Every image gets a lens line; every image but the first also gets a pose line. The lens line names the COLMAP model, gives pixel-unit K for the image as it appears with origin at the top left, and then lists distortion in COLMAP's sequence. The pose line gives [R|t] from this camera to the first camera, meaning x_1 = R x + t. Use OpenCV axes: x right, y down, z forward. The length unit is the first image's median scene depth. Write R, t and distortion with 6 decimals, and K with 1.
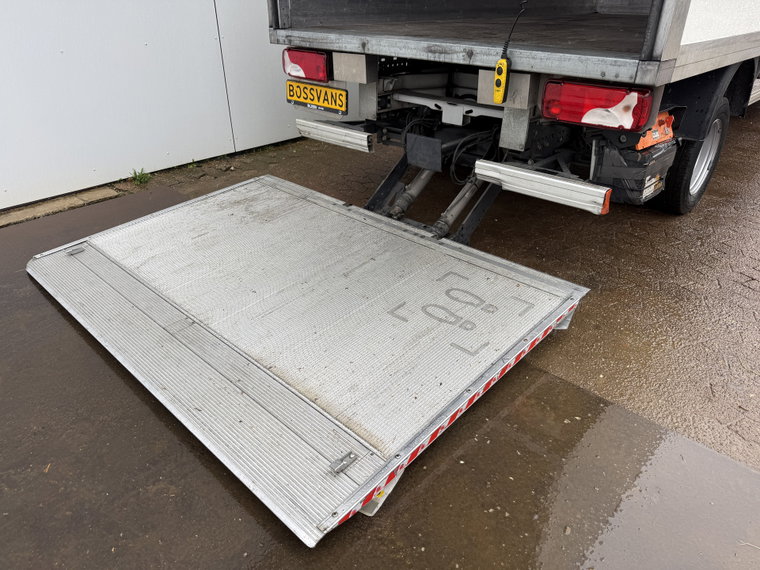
lens RADIAL K [[536.0, 0, 385.5], [0, 536.0, 289.7], [0, 0, 1]] dist [0.063501, -0.091214]
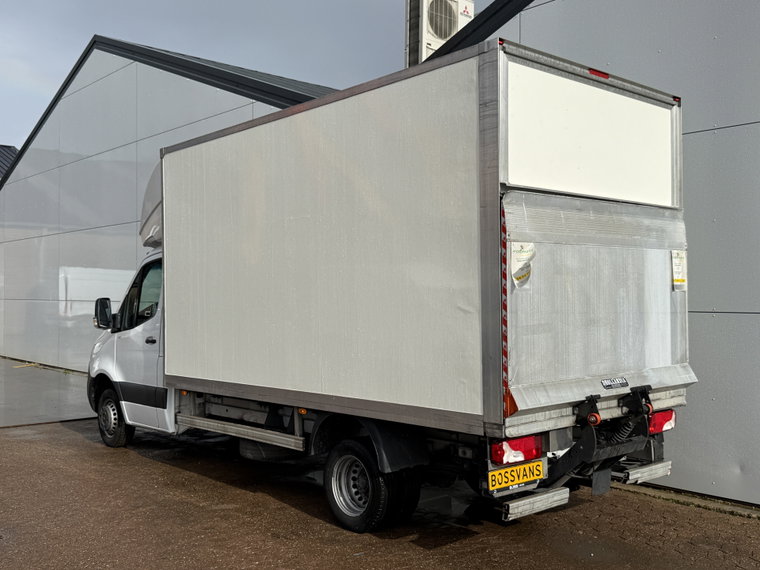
lens RADIAL K [[835.7, 0, 380.0], [0, 835.7, 285.0], [0, 0, 1]] dist [-0.001938, -0.002300]
pose [[0.097653, 0.005326, 0.995206, -1.901249], [0.487280, 0.871668, -0.052479, -0.778370], [-0.867769, 0.490068, 0.082526, 0.980584]]
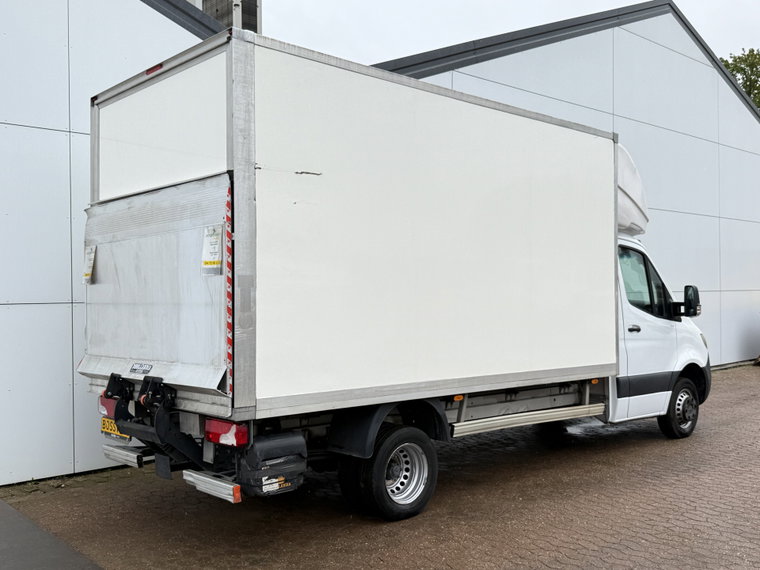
lens RADIAL K [[765.4, 0, 379.9], [0, 765.4, 298.4], [0, 0, 1]] dist [-0.013397, -0.026011]
pose [[0.996233, -0.023422, -0.083498, 0.739923], [-0.020365, 0.872727, -0.487784, 0.291710], [0.084296, 0.487646, 0.868962, -0.804450]]
